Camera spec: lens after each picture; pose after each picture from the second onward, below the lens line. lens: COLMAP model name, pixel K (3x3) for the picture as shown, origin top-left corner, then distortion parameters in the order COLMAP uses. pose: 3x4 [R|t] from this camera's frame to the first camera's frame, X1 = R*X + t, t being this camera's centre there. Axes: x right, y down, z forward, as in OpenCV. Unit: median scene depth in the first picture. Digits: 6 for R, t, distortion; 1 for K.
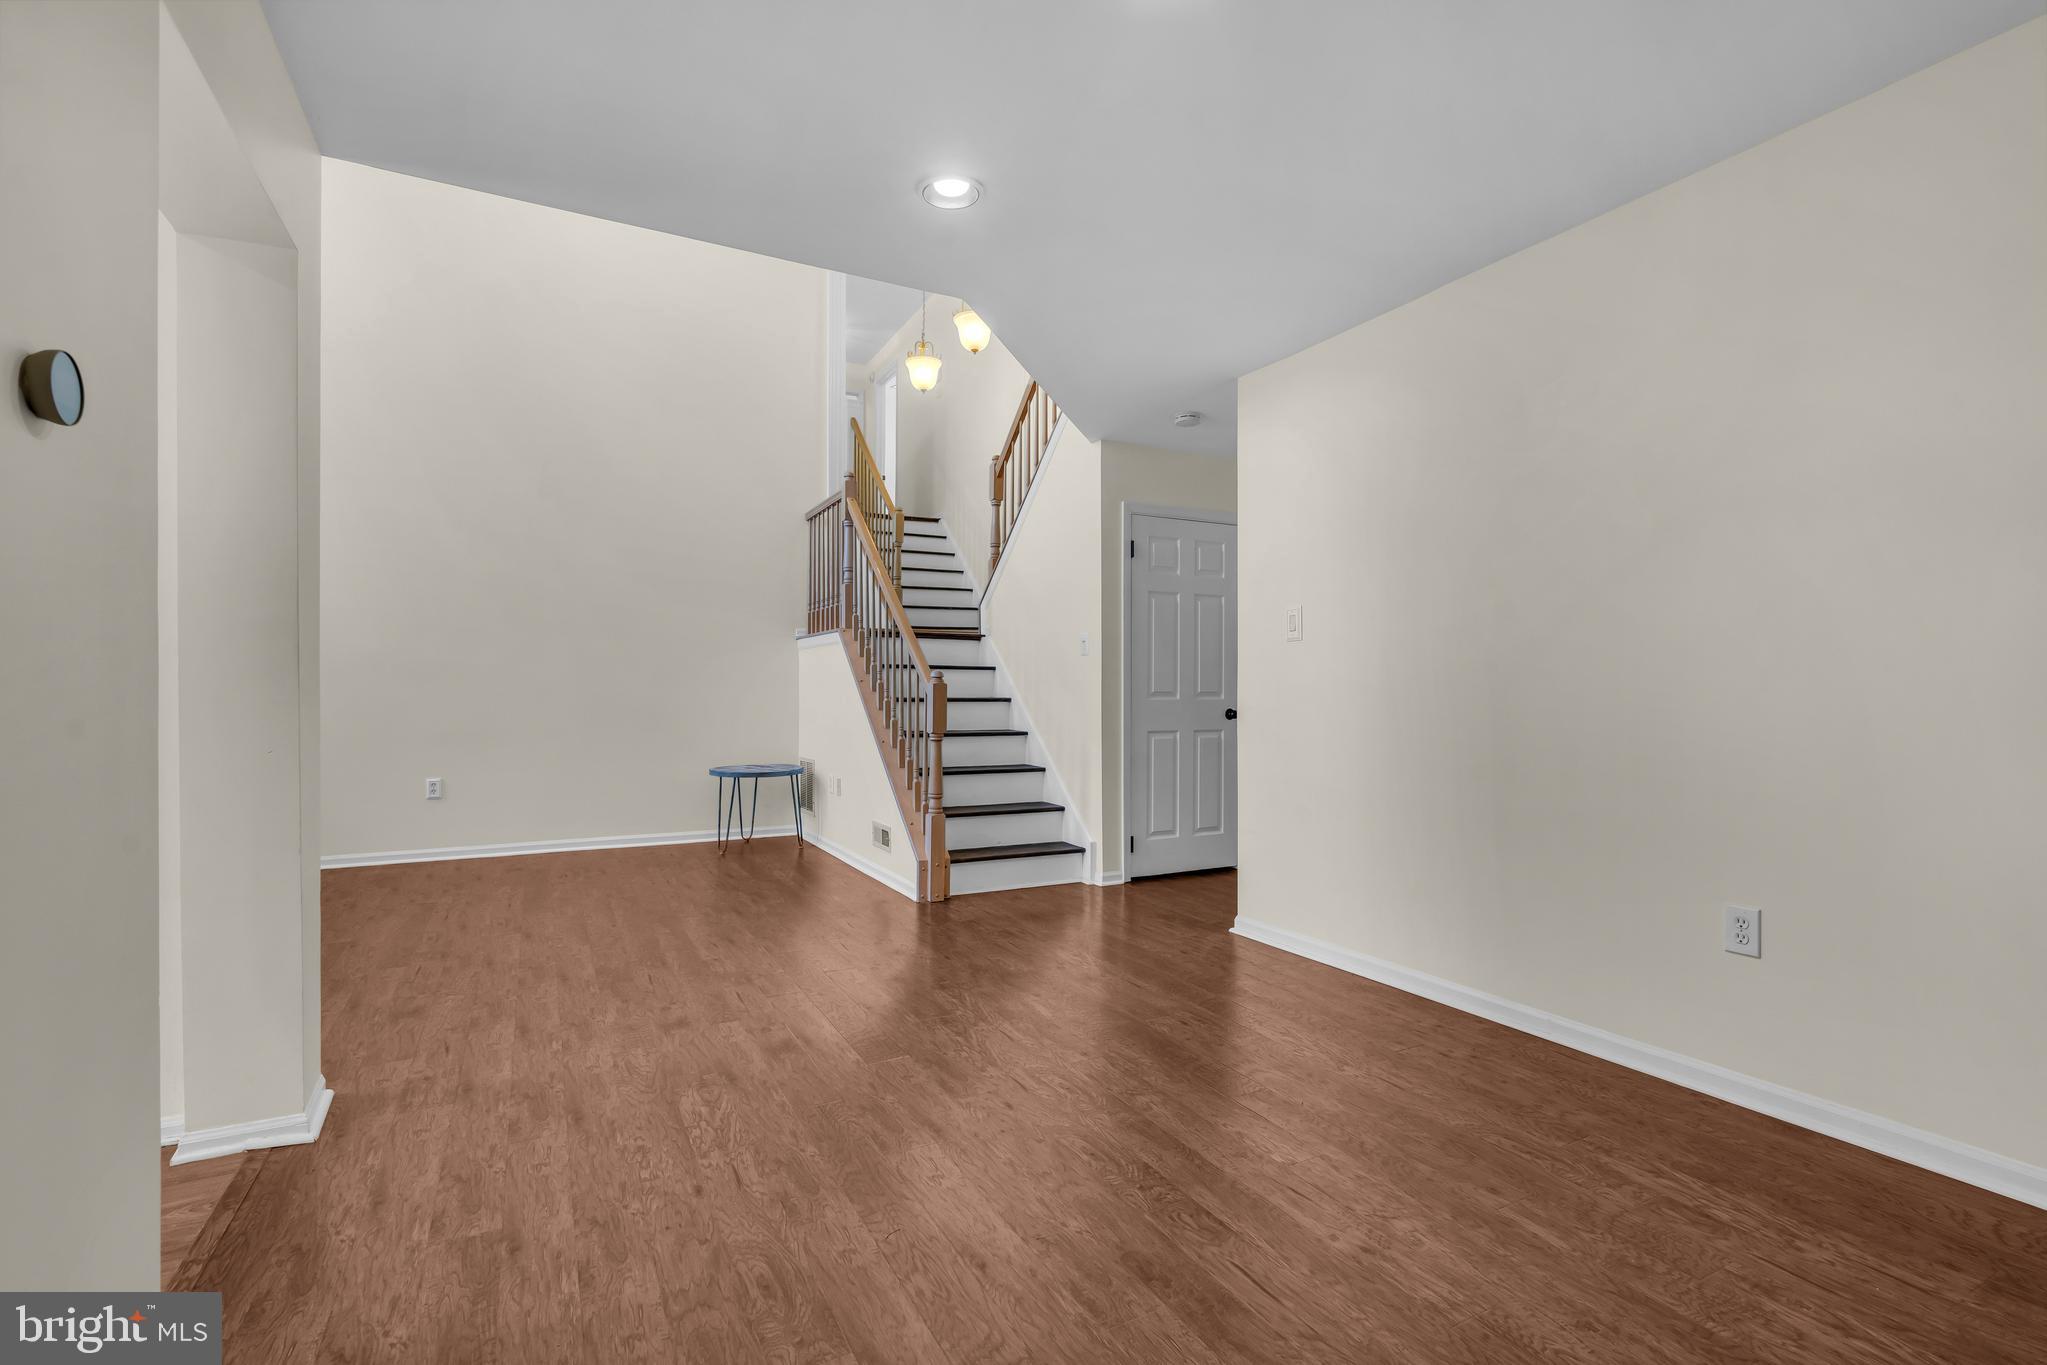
lens RADIAL K [[919.0, 0, 1025.8], [0, 919.0, 688.7], [0, 0, 1]] dist [-0.006562, 0.001681]
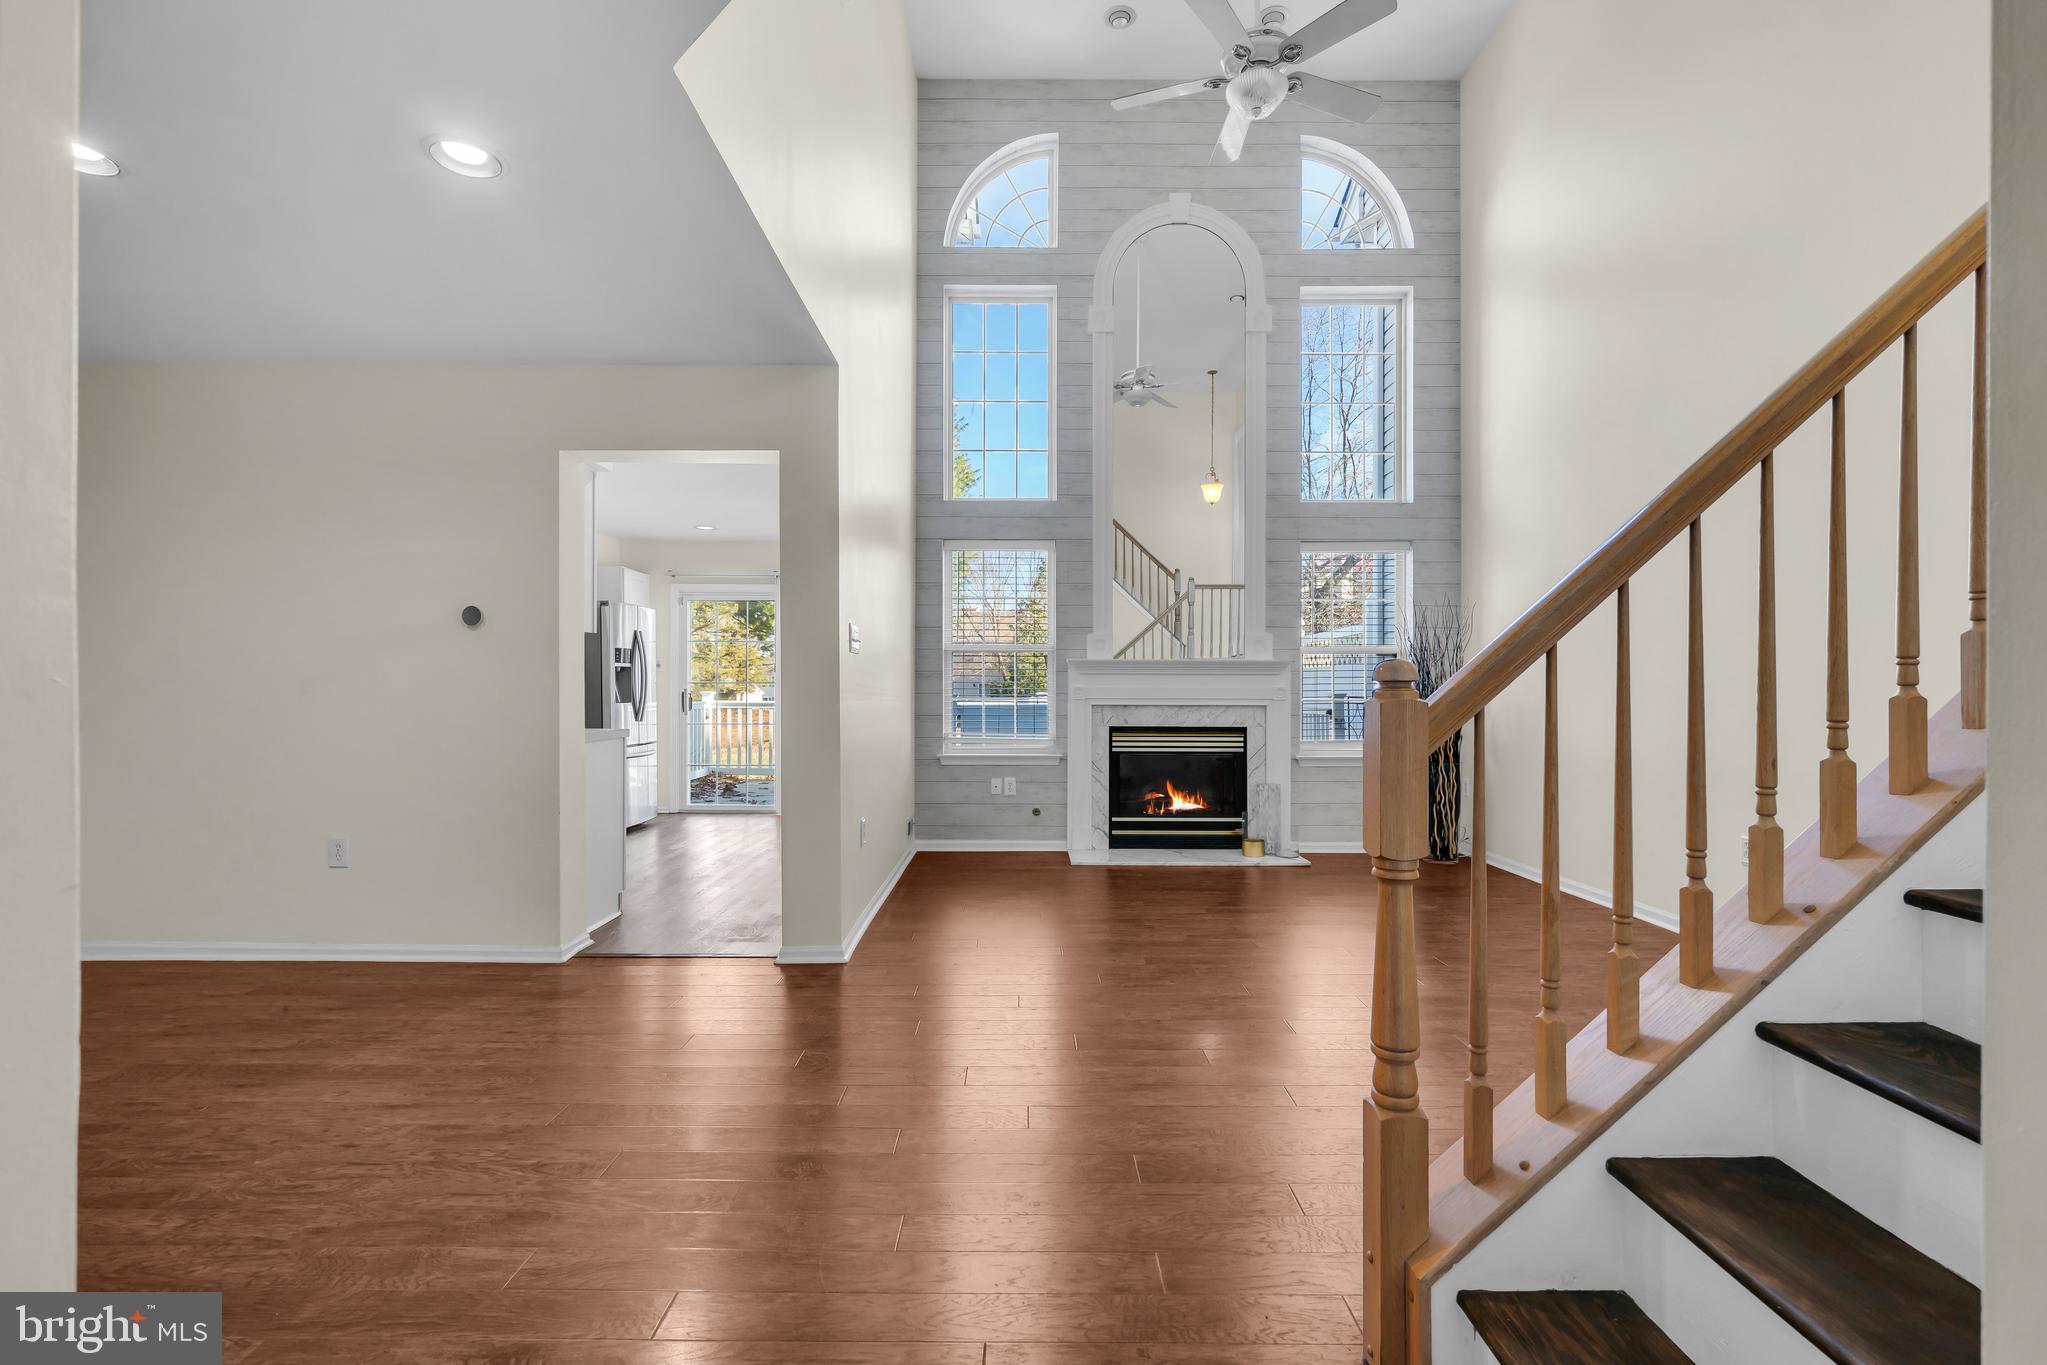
lens RADIAL K [[919.0, 0, 1021.6], [0, 919.0, 687.9], [0, 0, 1]] dist [-0.006562, 0.001681]
pose [[-0.470231, -0.003783, -0.882535, 0.223793], [-0.002327, 0.999993, -0.003046, -0.008480], [0.882540, 0.000622, -0.470236, 0.935982]]
